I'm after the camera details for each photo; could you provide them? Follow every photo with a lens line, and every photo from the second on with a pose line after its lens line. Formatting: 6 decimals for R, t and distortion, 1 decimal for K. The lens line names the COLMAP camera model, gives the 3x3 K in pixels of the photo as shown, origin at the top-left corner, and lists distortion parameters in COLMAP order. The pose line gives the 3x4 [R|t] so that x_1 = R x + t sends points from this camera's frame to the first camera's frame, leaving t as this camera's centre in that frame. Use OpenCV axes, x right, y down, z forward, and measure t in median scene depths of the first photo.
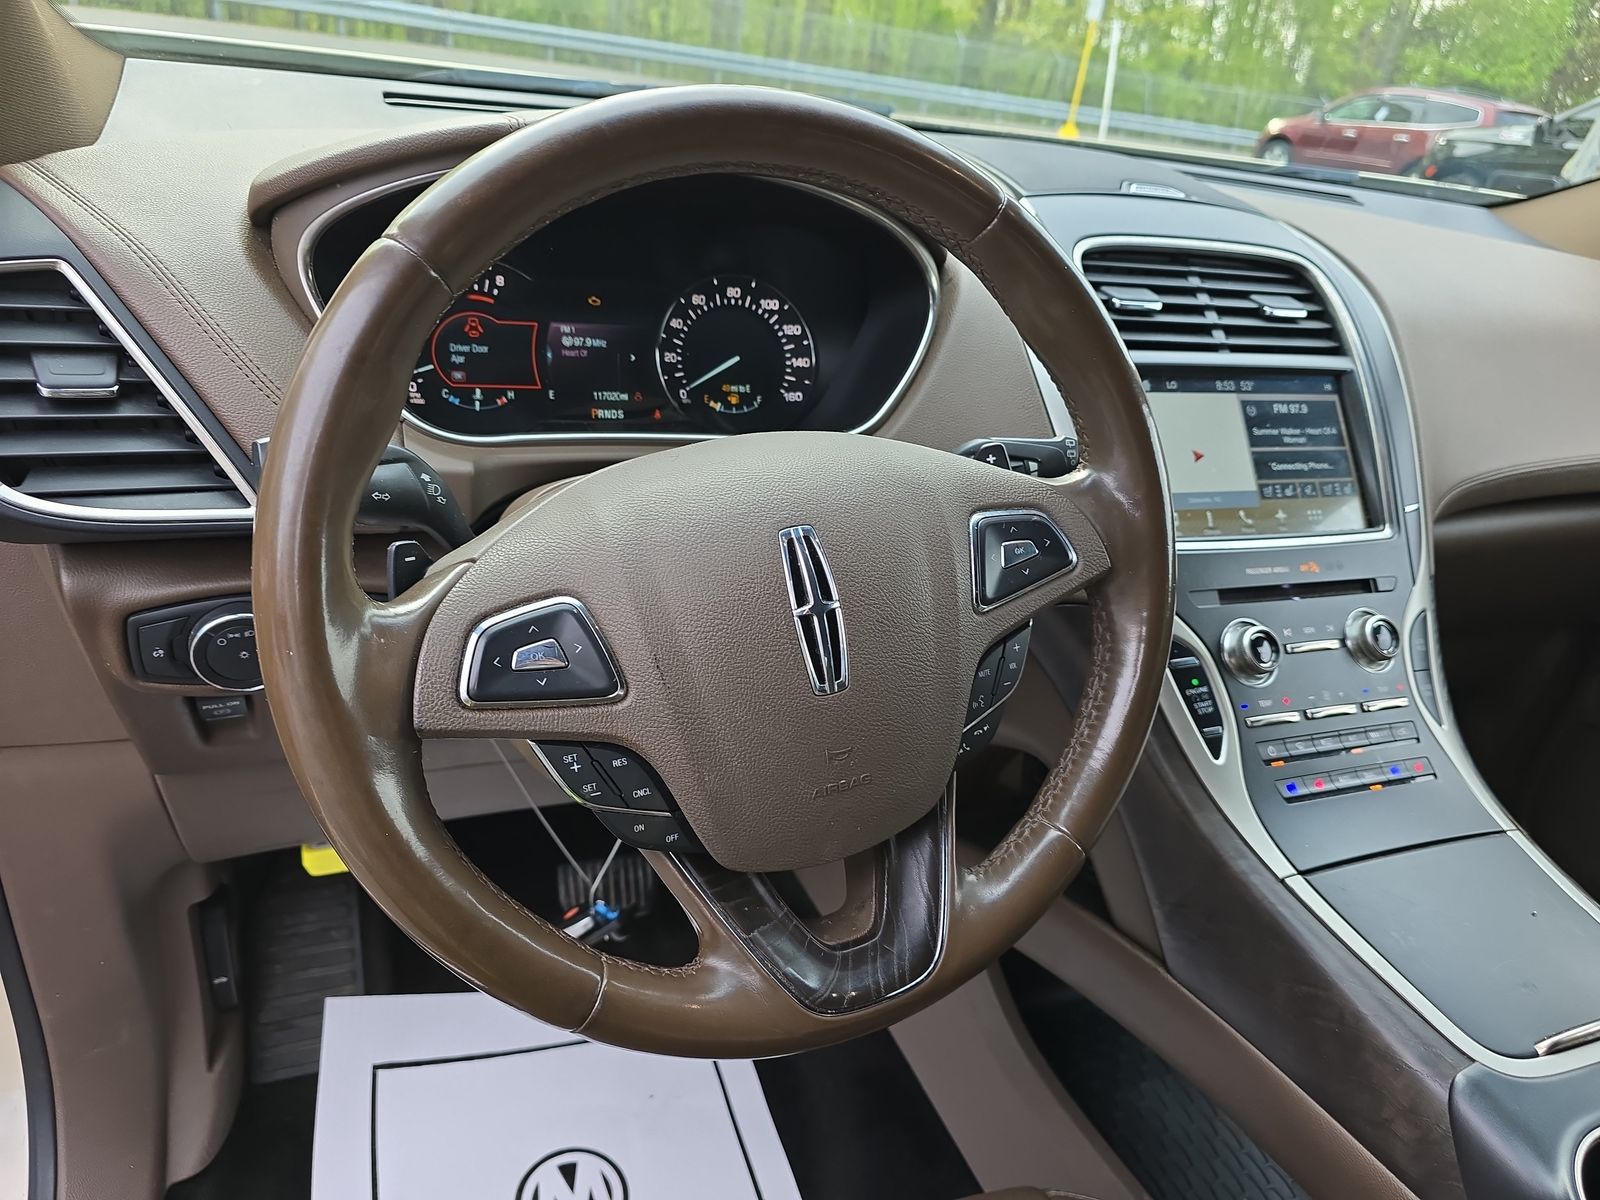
lens RADIAL K [[1095.4, 0, 805.6], [0, 1095.4, 593.4], [0, 0, 1]] dist [0.108347, -0.157920]
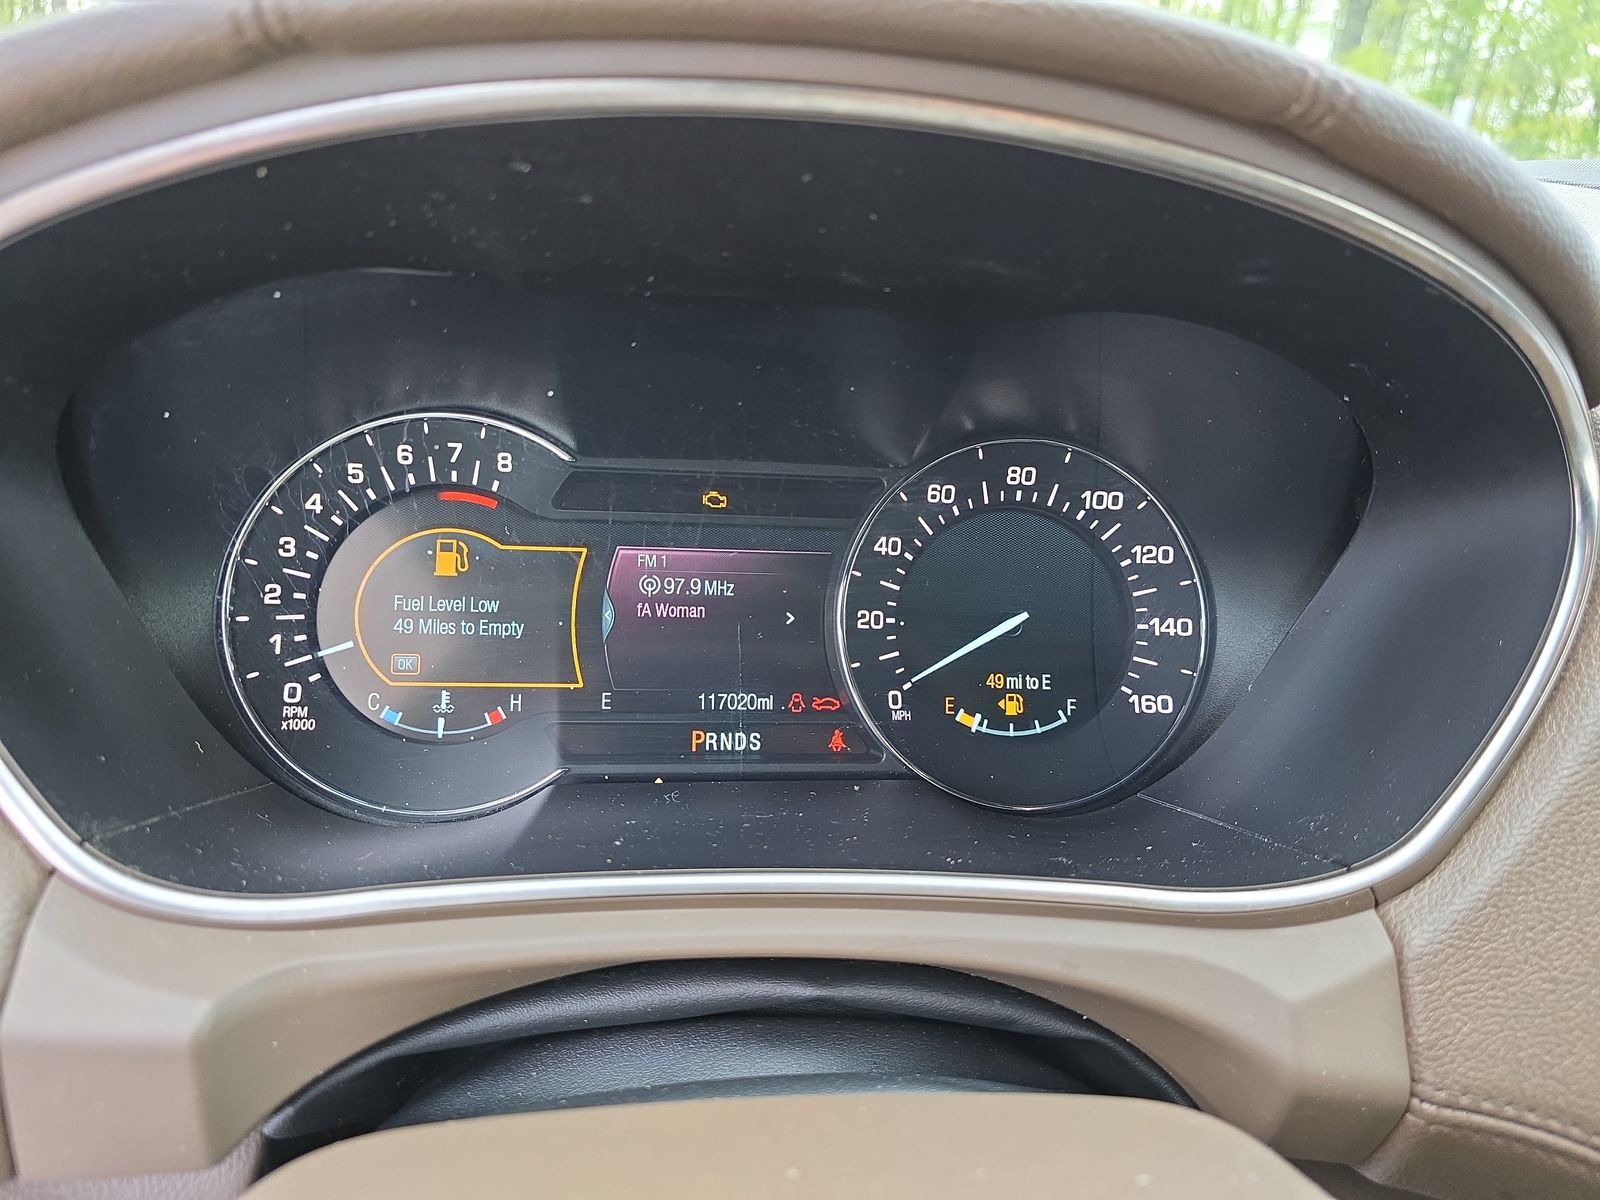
lens RADIAL K [[1095.4, 0, 805.6], [0, 1095.4, 593.4], [0, 0, 1]] dist [0.108347, -0.157920]
pose [[0.964287, 0.031293, -0.263006, -0.030702], [-0.061654, 0.992238, -0.107992, -0.172745], [0.257585, 0.120351, 0.958731, 0.556744]]
